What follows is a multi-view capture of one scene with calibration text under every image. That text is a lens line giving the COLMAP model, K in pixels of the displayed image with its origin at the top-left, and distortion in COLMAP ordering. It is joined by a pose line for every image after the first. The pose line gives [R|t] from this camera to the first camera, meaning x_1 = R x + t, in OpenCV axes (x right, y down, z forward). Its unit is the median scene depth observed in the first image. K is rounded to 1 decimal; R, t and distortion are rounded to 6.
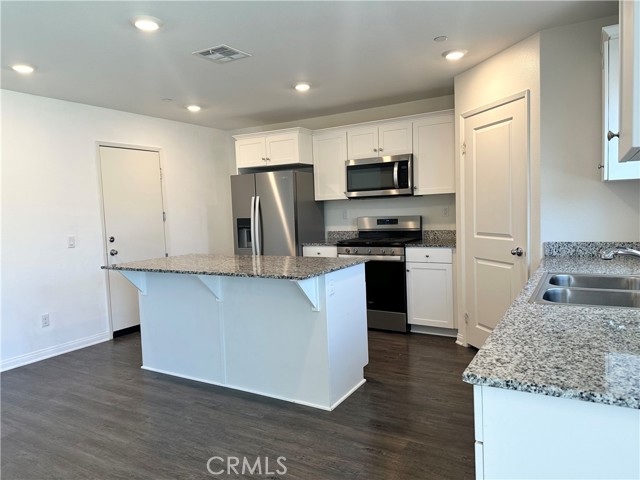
lens RADIAL K [[444.4, 0, 317.3], [0, 444.4, 242.8], [0, 0, 1]] dist [0.059872, -0.006637]
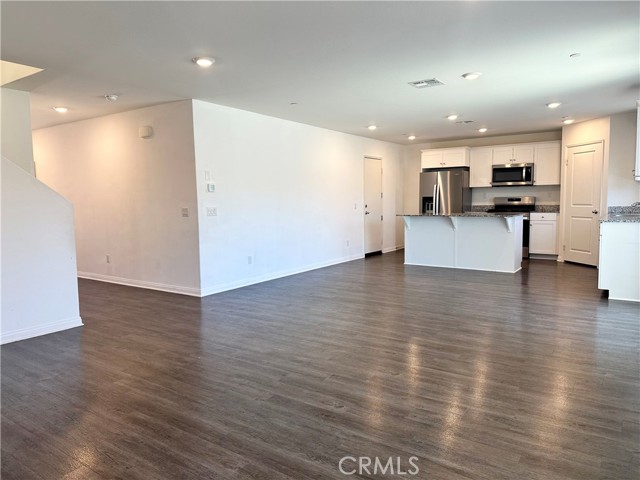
lens RADIAL K [[444.4, 0, 318.0], [0, 444.4, 238.0], [0, 0, 1]] dist [0.059872, -0.006637]
pose [[0.993909, 0.029988, -0.106049, -0.468901], [-0.028219, 0.999437, 0.018136, 0.103823], [0.106533, -0.015033, 0.994195, -0.957159]]
